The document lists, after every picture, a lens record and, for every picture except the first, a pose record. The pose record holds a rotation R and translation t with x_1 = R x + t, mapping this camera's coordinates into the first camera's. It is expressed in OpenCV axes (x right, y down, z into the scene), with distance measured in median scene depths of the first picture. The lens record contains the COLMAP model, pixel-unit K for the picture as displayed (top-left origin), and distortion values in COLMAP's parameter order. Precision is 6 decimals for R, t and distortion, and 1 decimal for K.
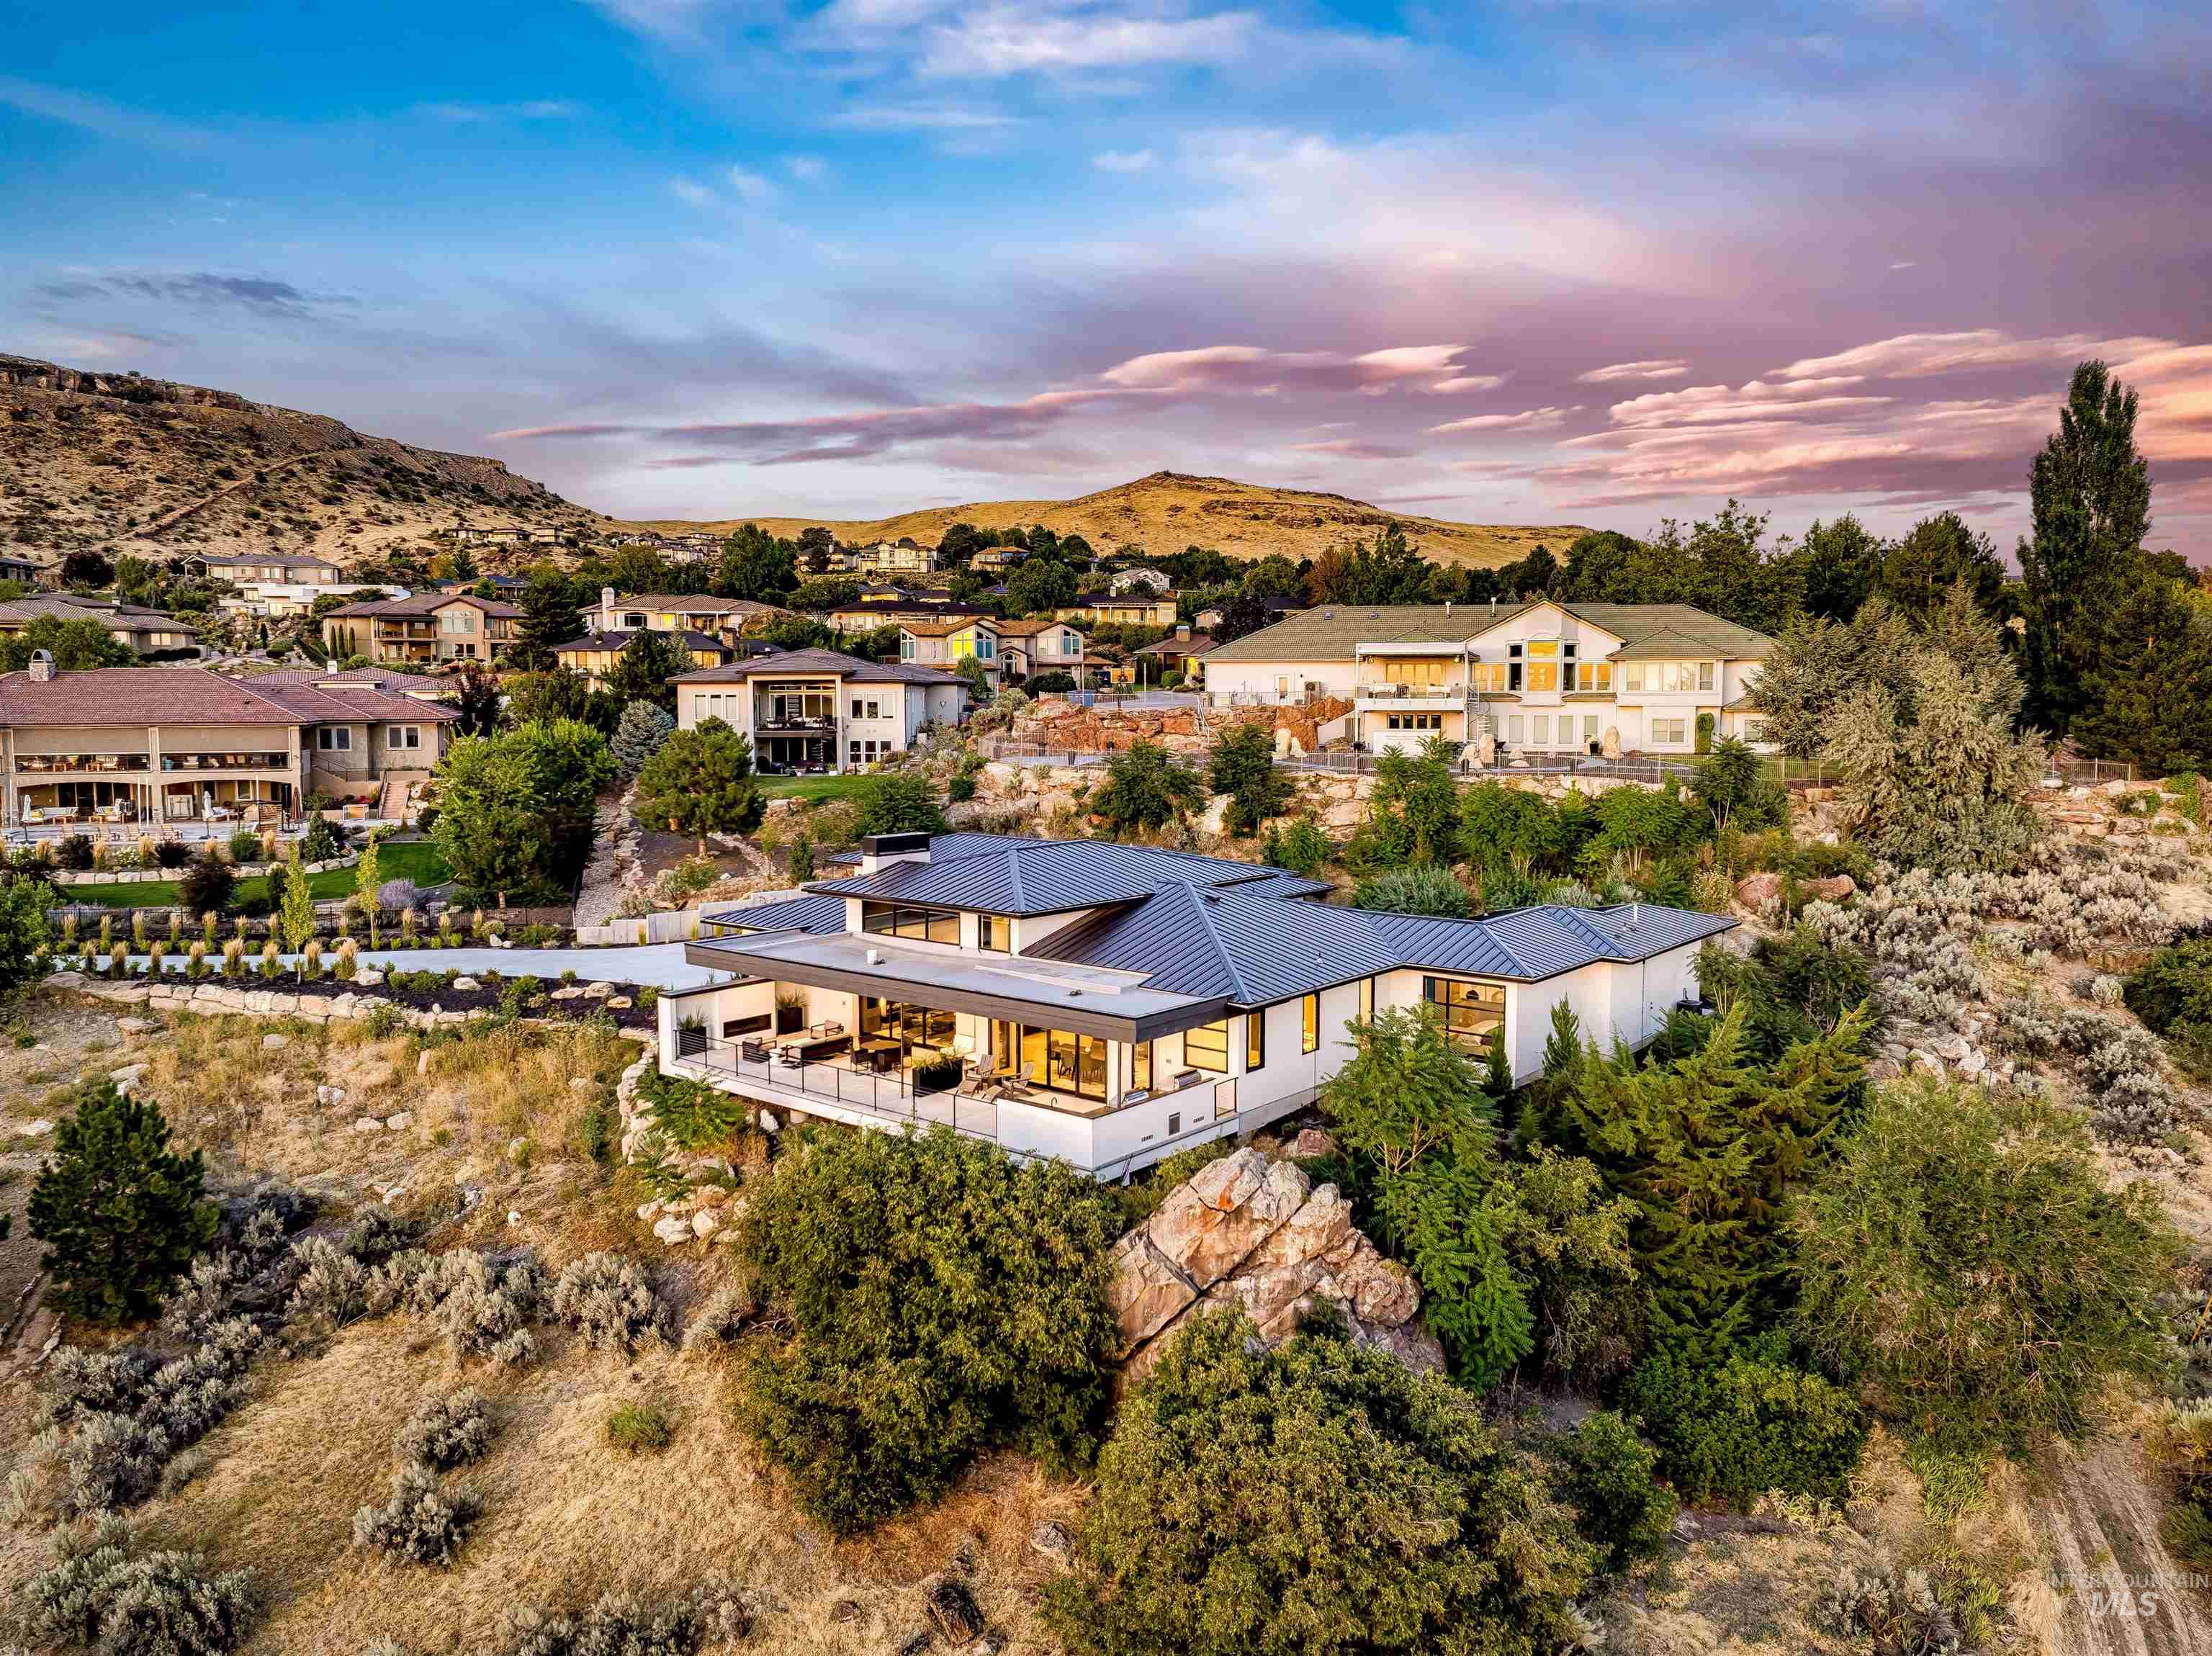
lens RADIAL K [[1528.6, 0, 1108.7], [0, 1528.6, 825.0], [0, 0, 1]] dist [-0.047567, 0.012667]
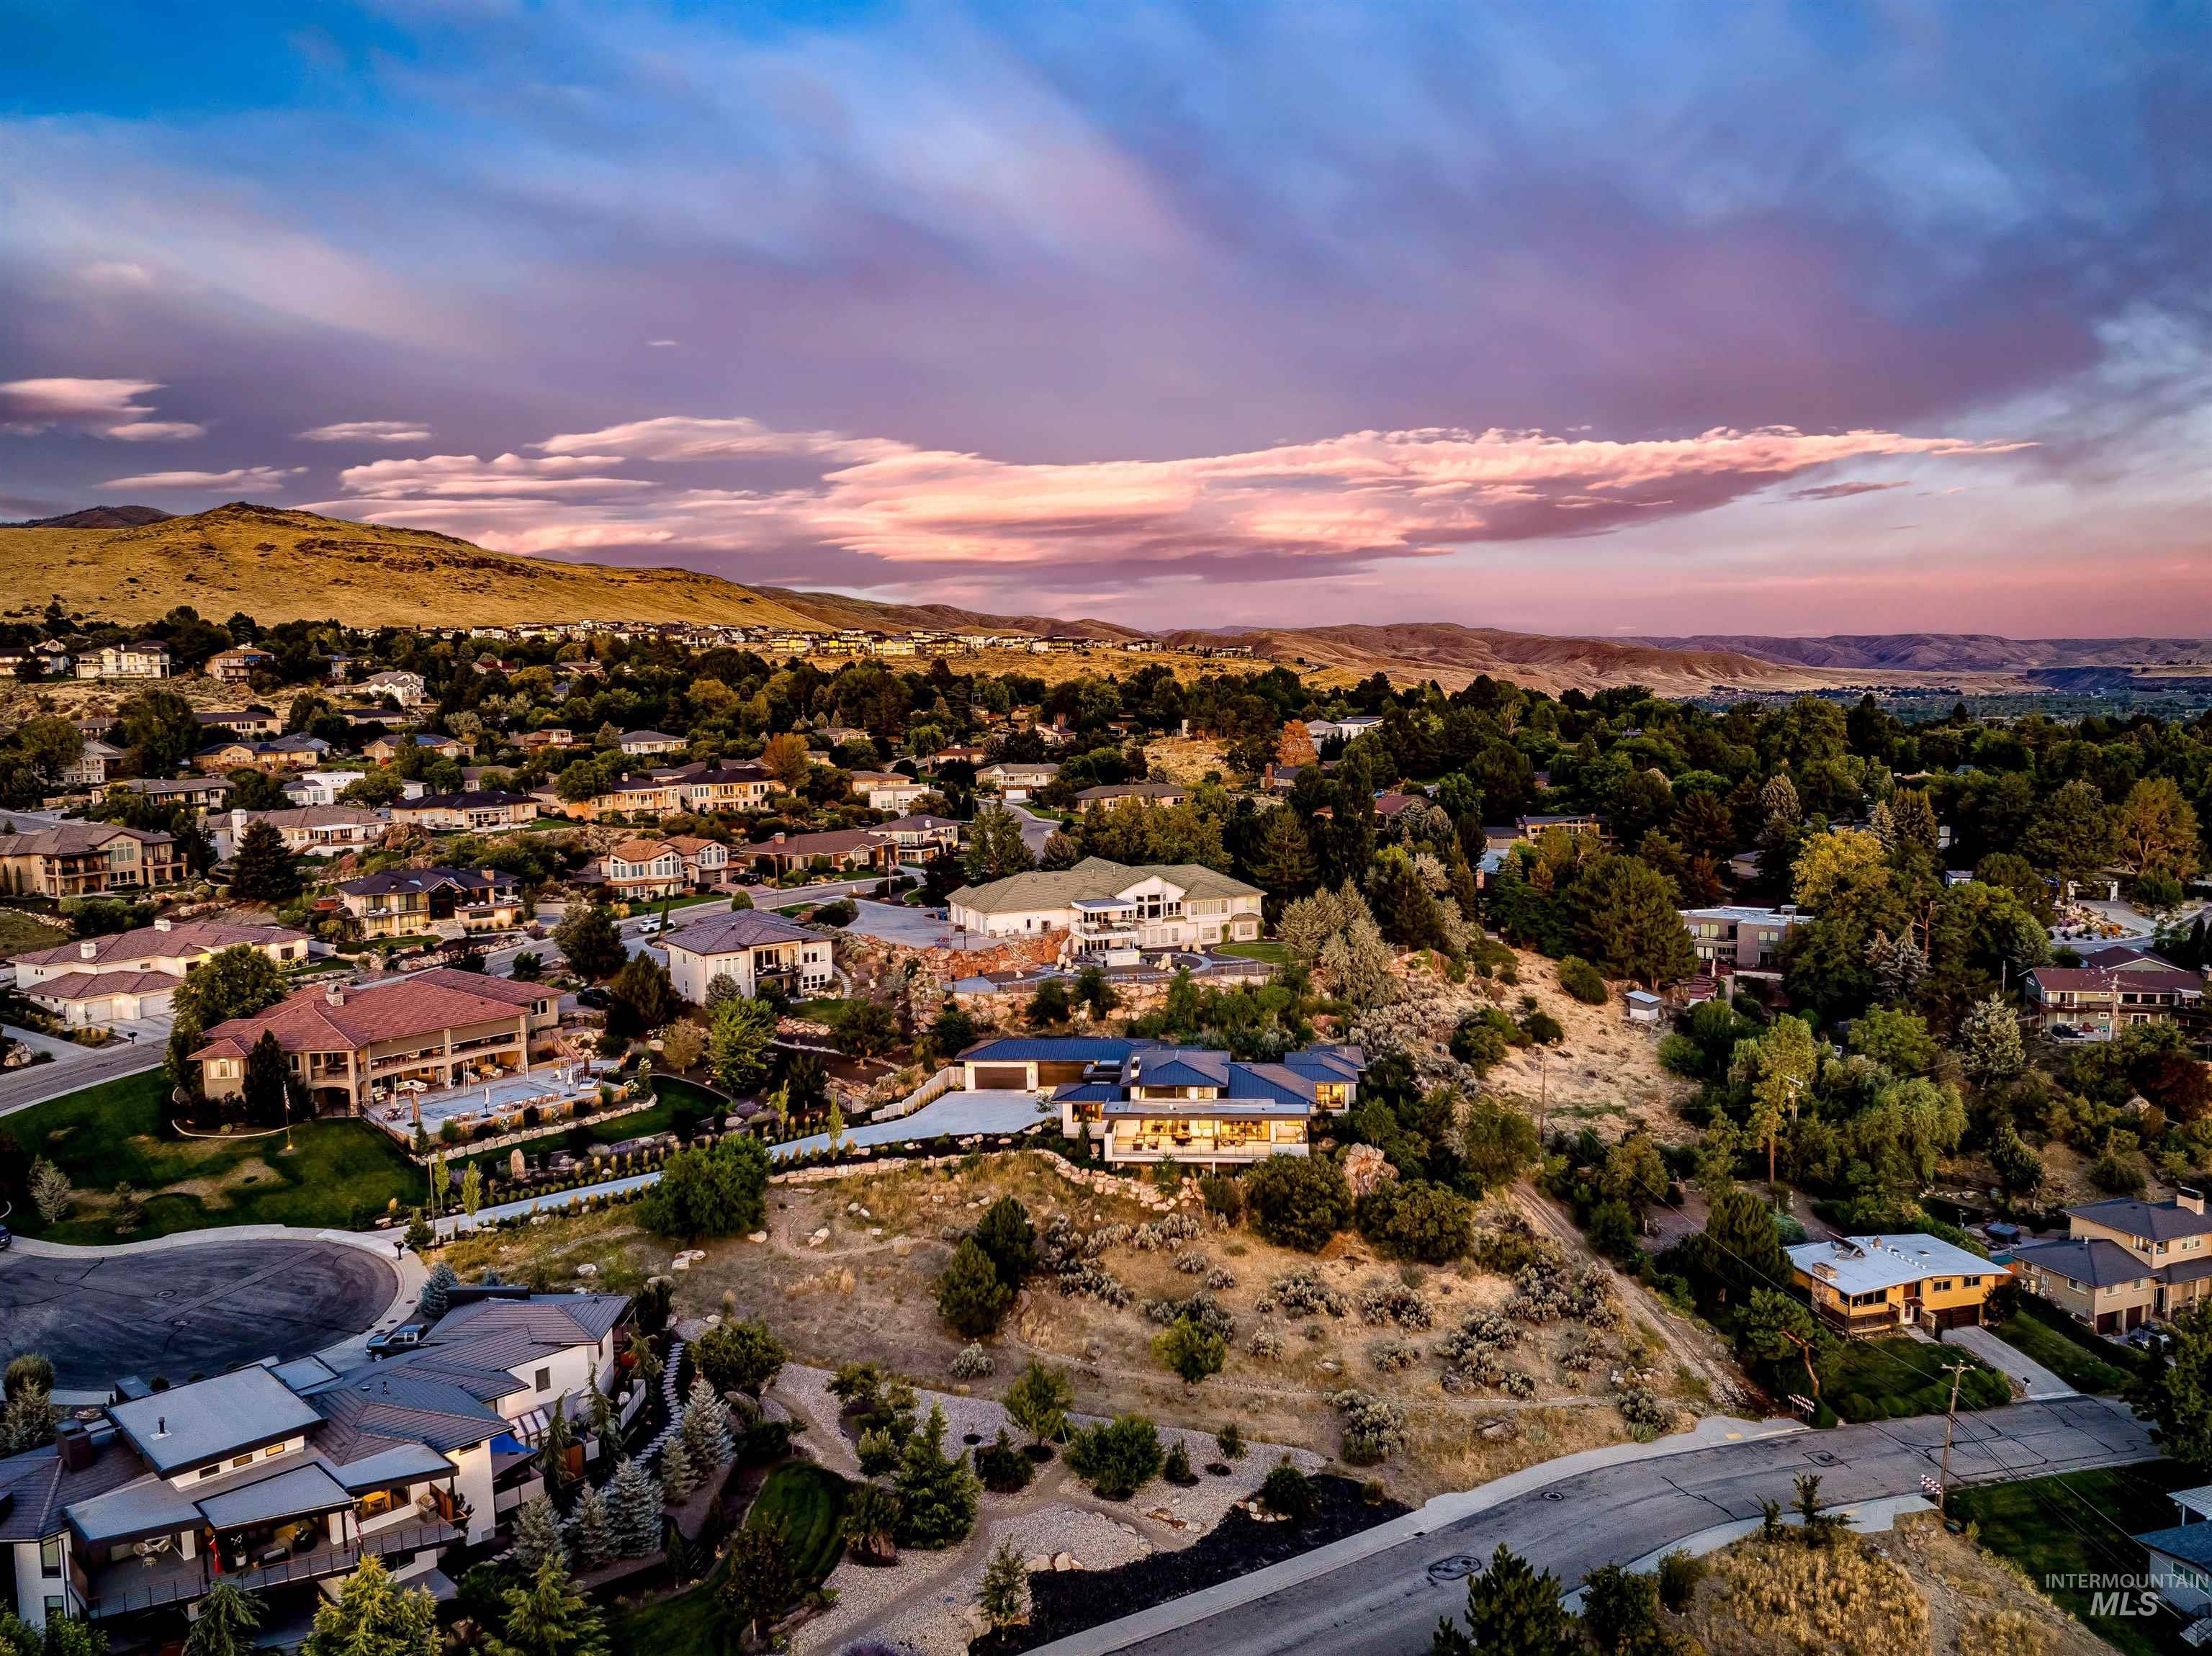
lens RADIAL K [[1528.6, 0, 1110.1], [0, 1528.6, 830.8], [0, 0, 1]] dist [-0.047567, 0.012667]
pose [[0.829875, -0.061674, 0.554530, -0.820943], [0.066678, 0.997712, 0.011178, -0.214669], [-0.553951, 0.027699, 0.832089, -0.613619]]
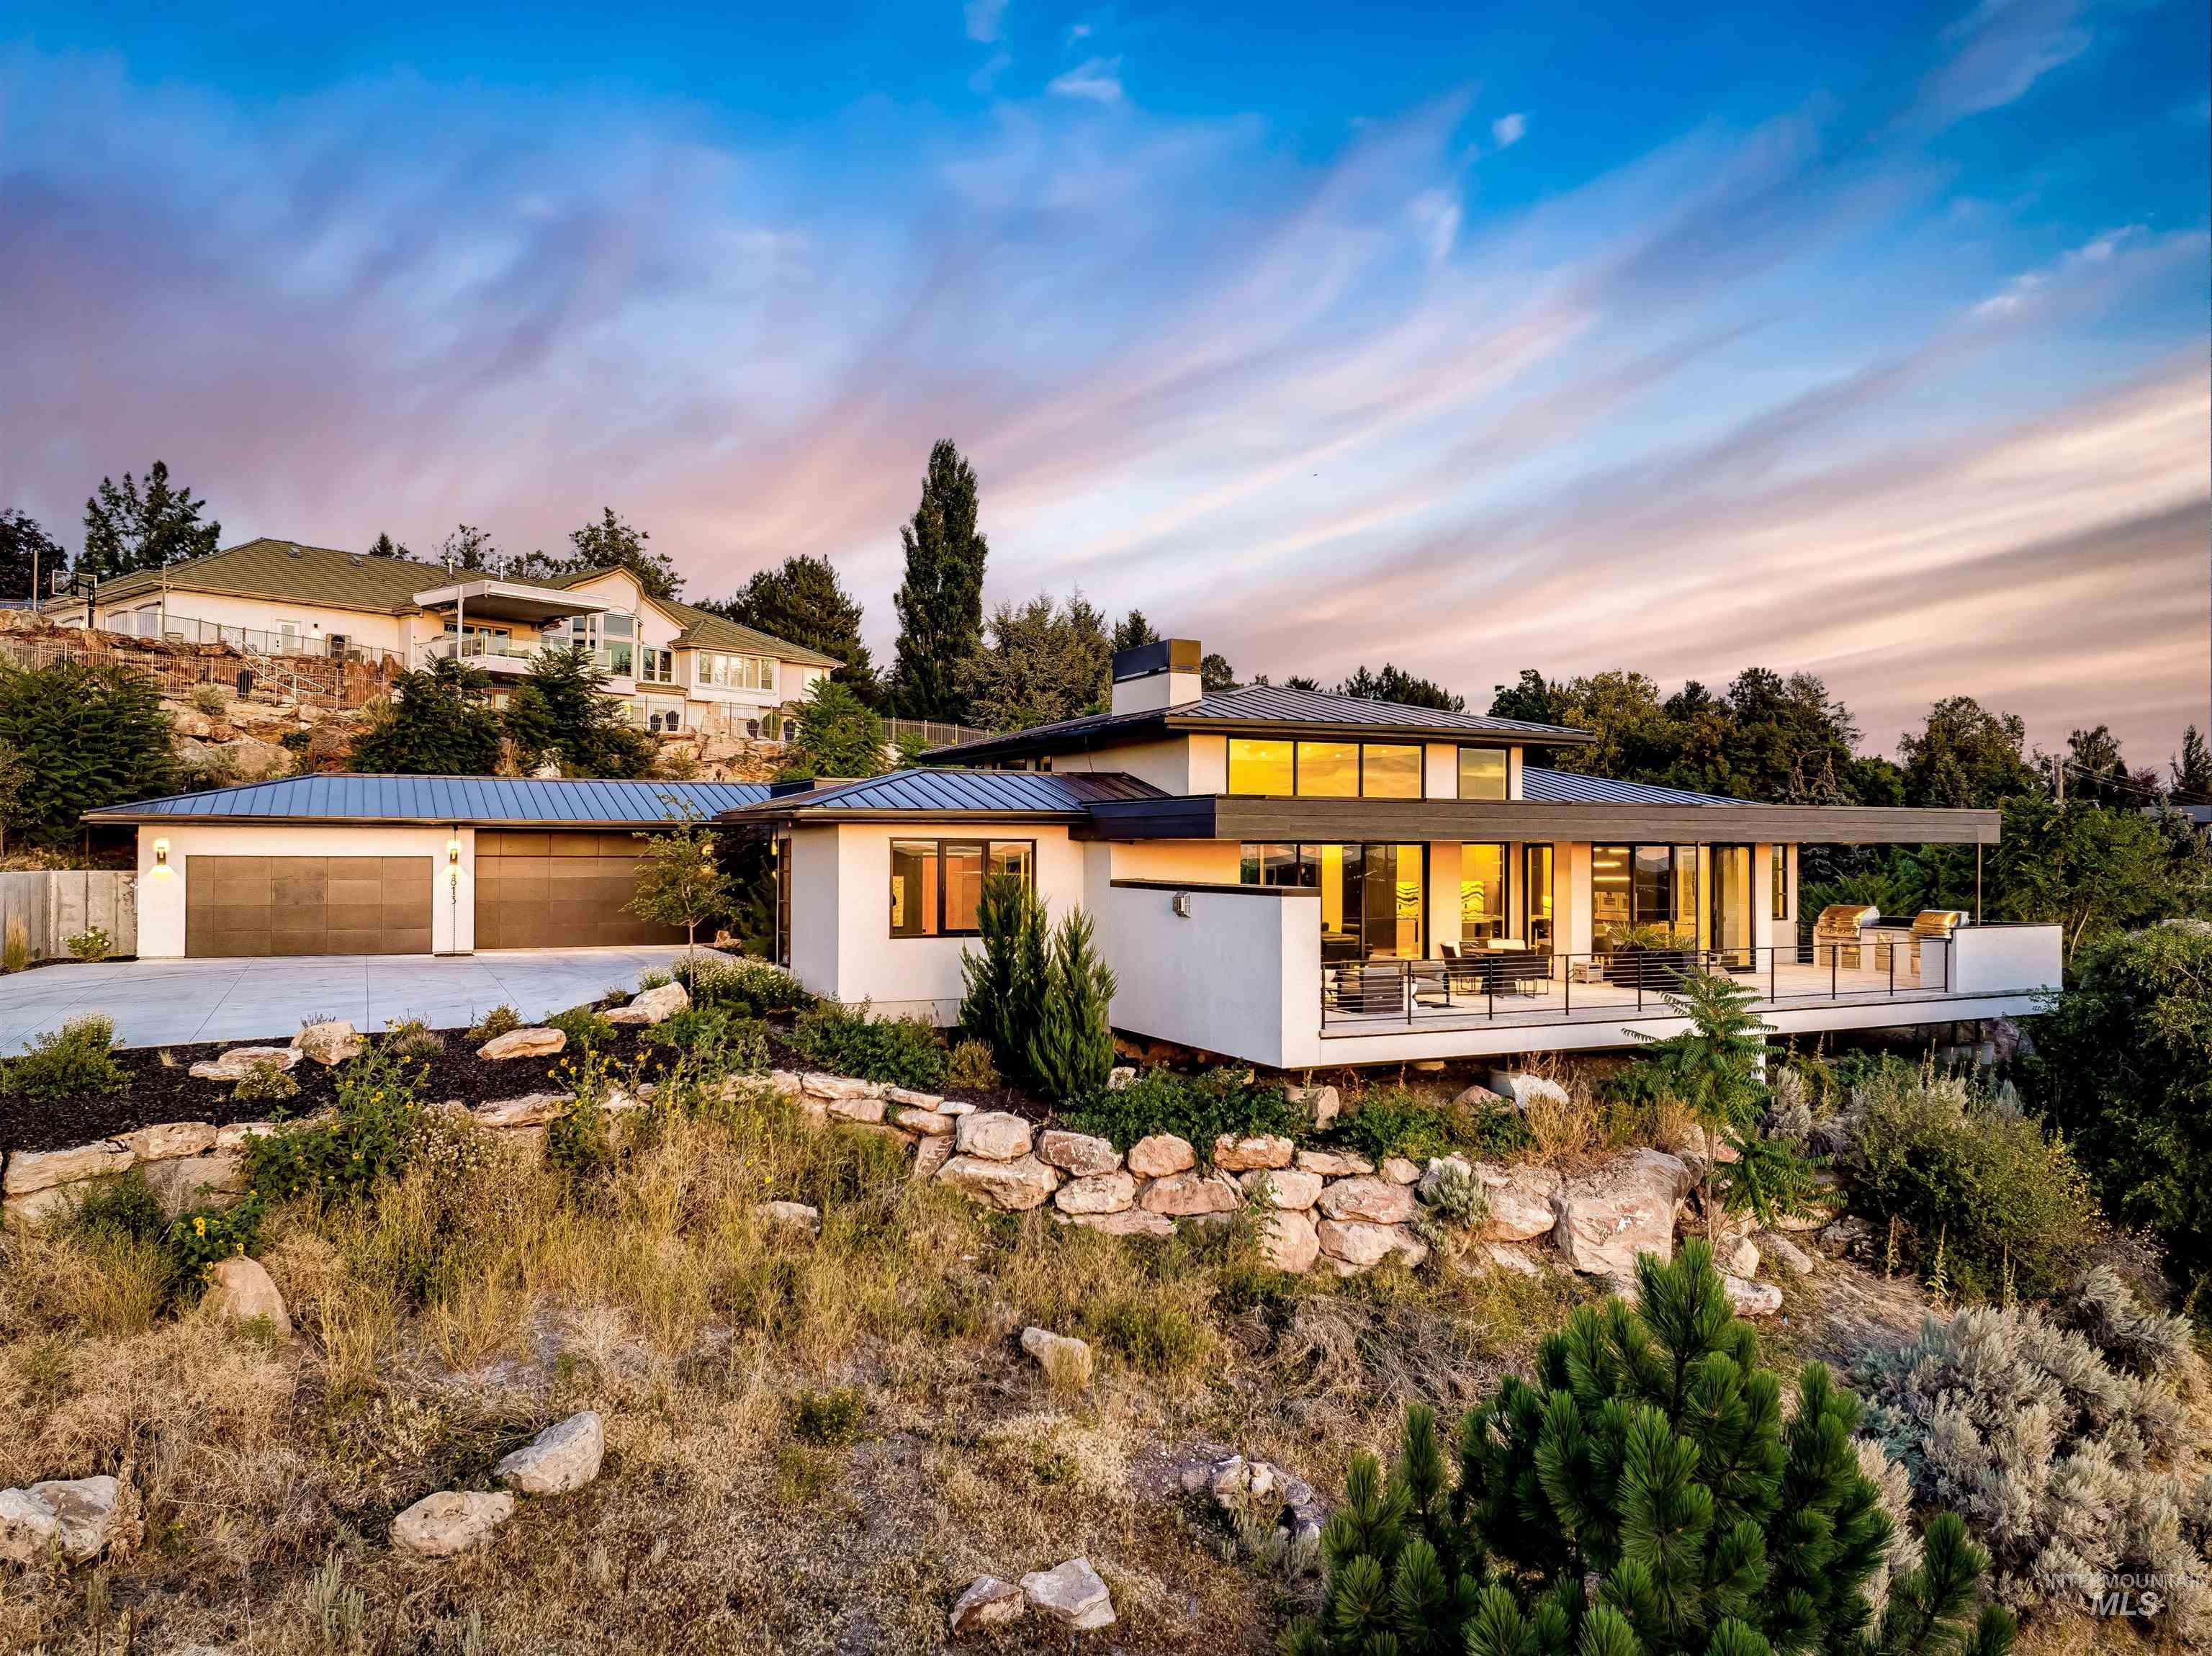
lens RADIAL K [[1528.6, 0, 1101.7], [0, 1528.6, 837.3], [0, 0, 1]] dist [-0.047567, 0.012667]
pose [[0.420897, 0.010389, 0.907049, -0.330970], [0.070584, 0.996528, -0.044167, 0.051409], [-0.904358, 0.082613, 0.418702, 0.394022]]
